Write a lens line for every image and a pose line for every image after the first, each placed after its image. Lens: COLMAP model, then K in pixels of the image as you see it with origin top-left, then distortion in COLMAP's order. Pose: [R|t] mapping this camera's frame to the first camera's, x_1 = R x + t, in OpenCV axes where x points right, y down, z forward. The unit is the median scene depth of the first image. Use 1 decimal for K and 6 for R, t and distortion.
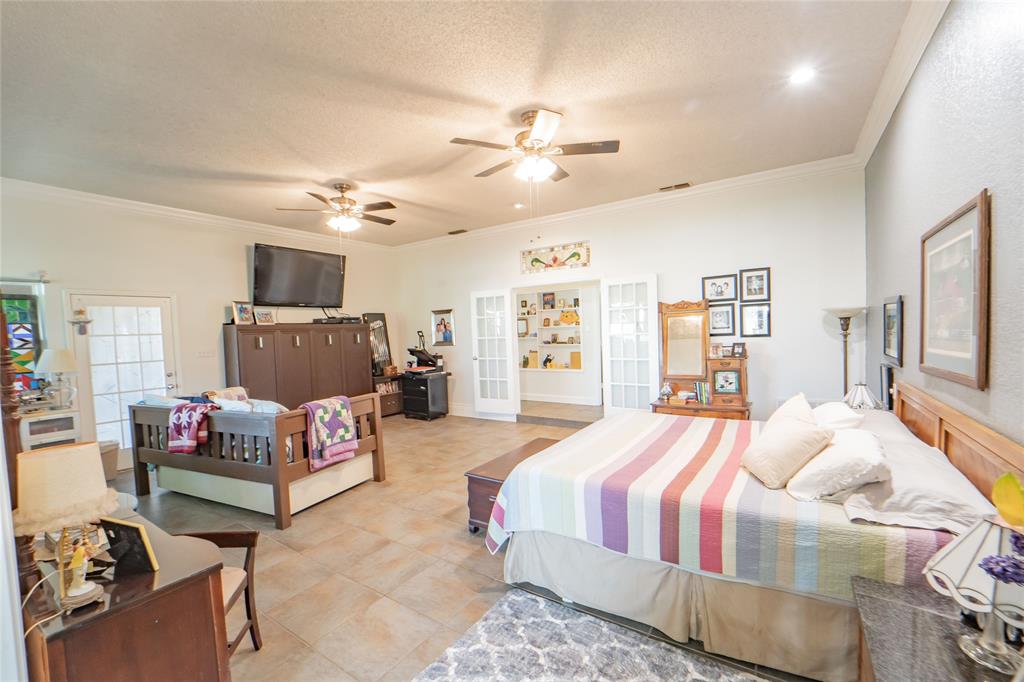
lens RADIAL K [[429.4, 0, 512.0], [0, 429.4, 341.0], [0, 0, 1]] dist [-0.000306, 0.000093]
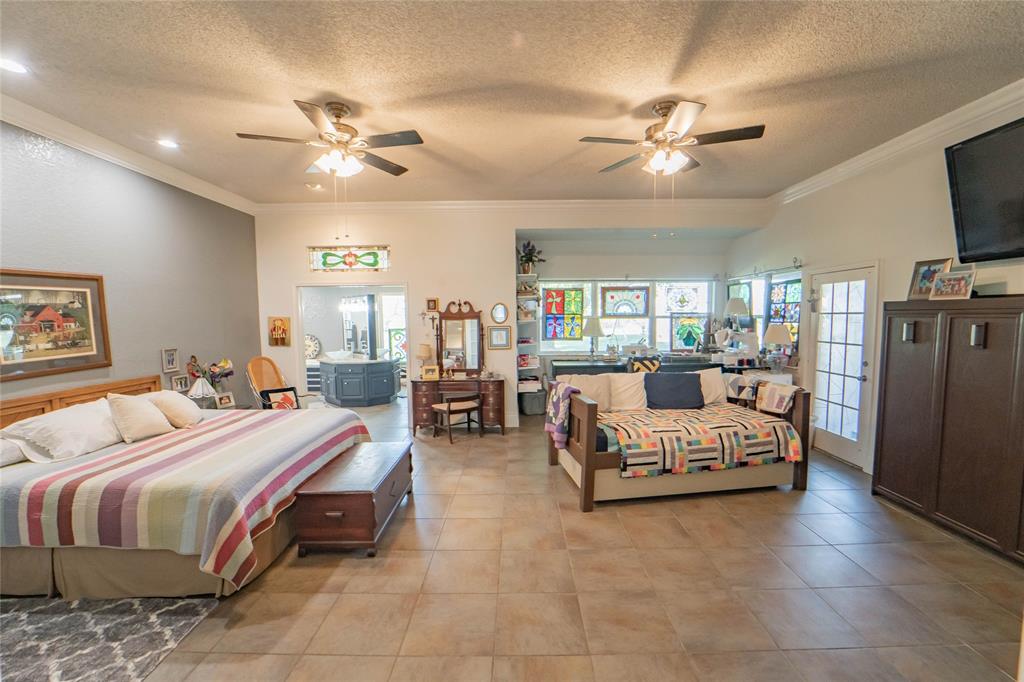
lens RADIAL K [[419.2, 0, 512.0], [0, 419.2, 341.0], [0, 0, 1]] dist [-0.021124, -0.000059]
pose [[-0.834257, 0.074948, -0.546259, 0.200304], [0.023475, 0.994648, 0.100616, -0.067260], [0.550876, 0.071116, -0.831551, 1.500970]]
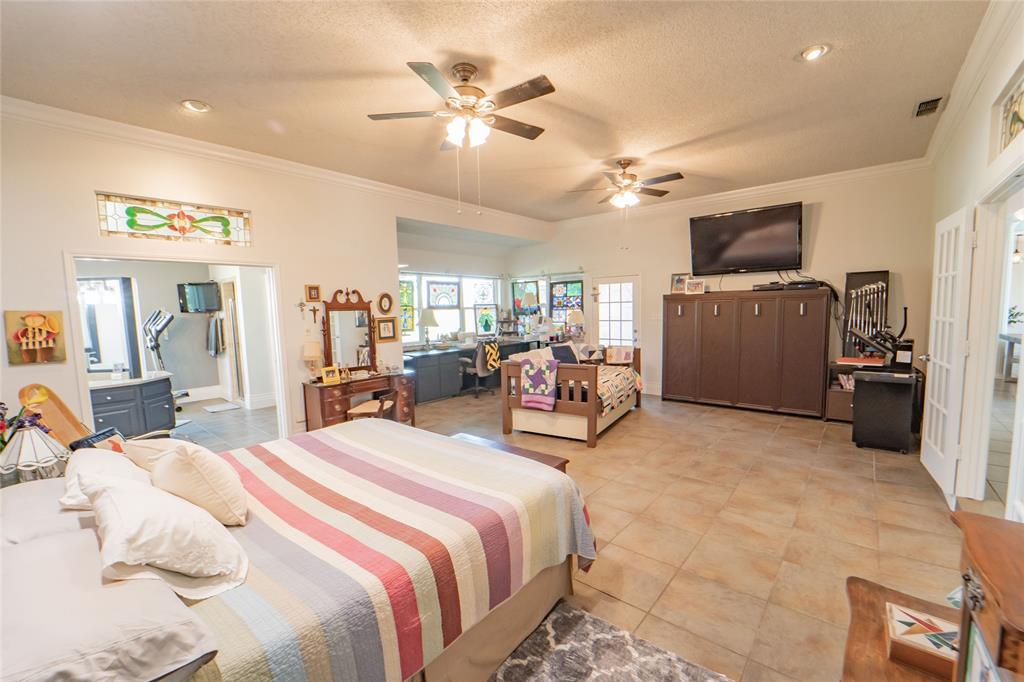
lens RADIAL K [[419.2, 0, 512.0], [0, 419.2, 341.0], [0, 0, 1]] dist [-0.021124, -0.000059]
pose [[-0.118507, 0.115817, -0.986176, 0.692451], [0.000879, 0.993186, 0.116535, -0.056602], [0.992953, 0.012943, -0.117801, 0.893890]]
